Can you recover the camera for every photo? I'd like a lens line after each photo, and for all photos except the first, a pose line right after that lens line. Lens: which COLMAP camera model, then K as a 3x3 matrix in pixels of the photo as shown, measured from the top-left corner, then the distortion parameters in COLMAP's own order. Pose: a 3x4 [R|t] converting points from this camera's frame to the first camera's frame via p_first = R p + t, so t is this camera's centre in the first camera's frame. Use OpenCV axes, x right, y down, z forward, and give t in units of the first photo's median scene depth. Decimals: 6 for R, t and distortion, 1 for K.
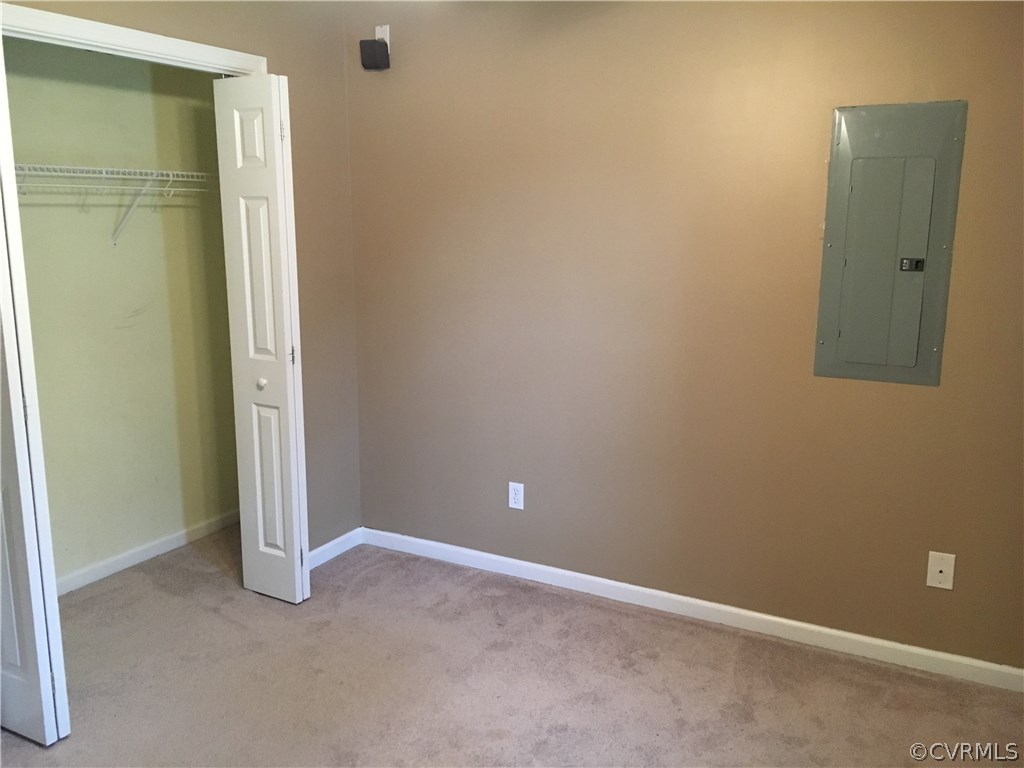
lens RADIAL K [[863.3, 0, 511.2], [0, 863.3, 385.9], [0, 0, 1]] dist [0.045810, -0.066175]
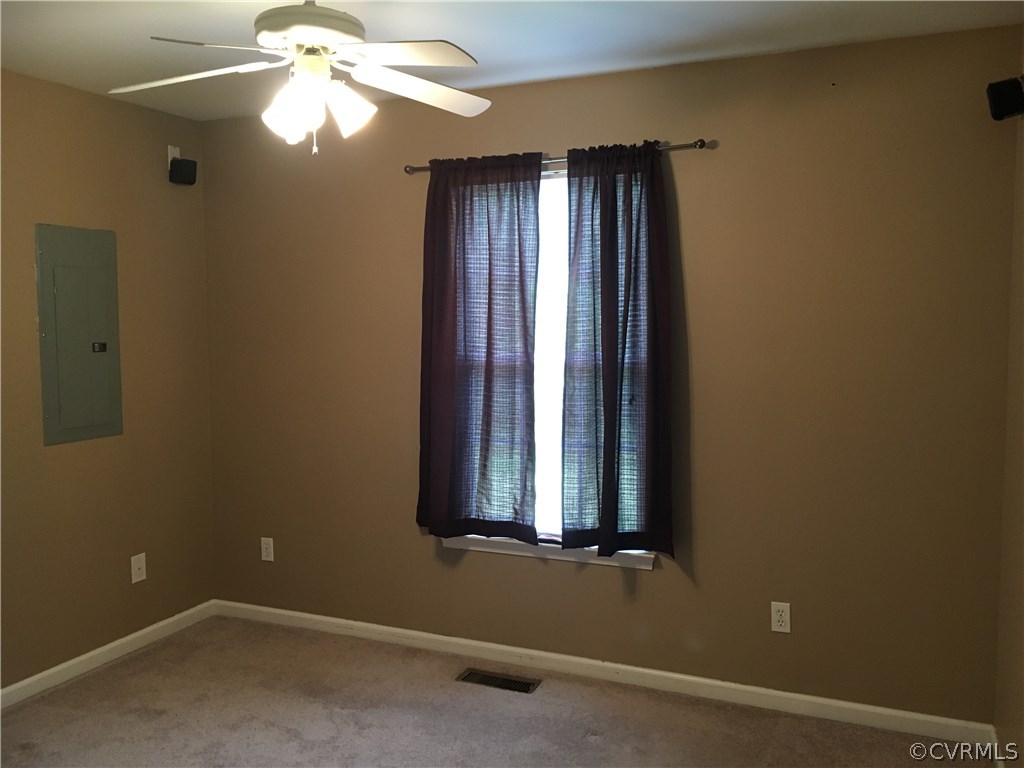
lens RADIAL K [[863.3, 0, 510.8], [0, 863.3, 383.2], [0, 0, 1]] dist [0.045810, -0.066175]
pose [[-0.098120, -0.082105, 0.991782, -0.903867], [0.188025, 0.977112, 0.099493, -0.097739], [-0.977251, 0.196242, -0.080436, 0.493203]]
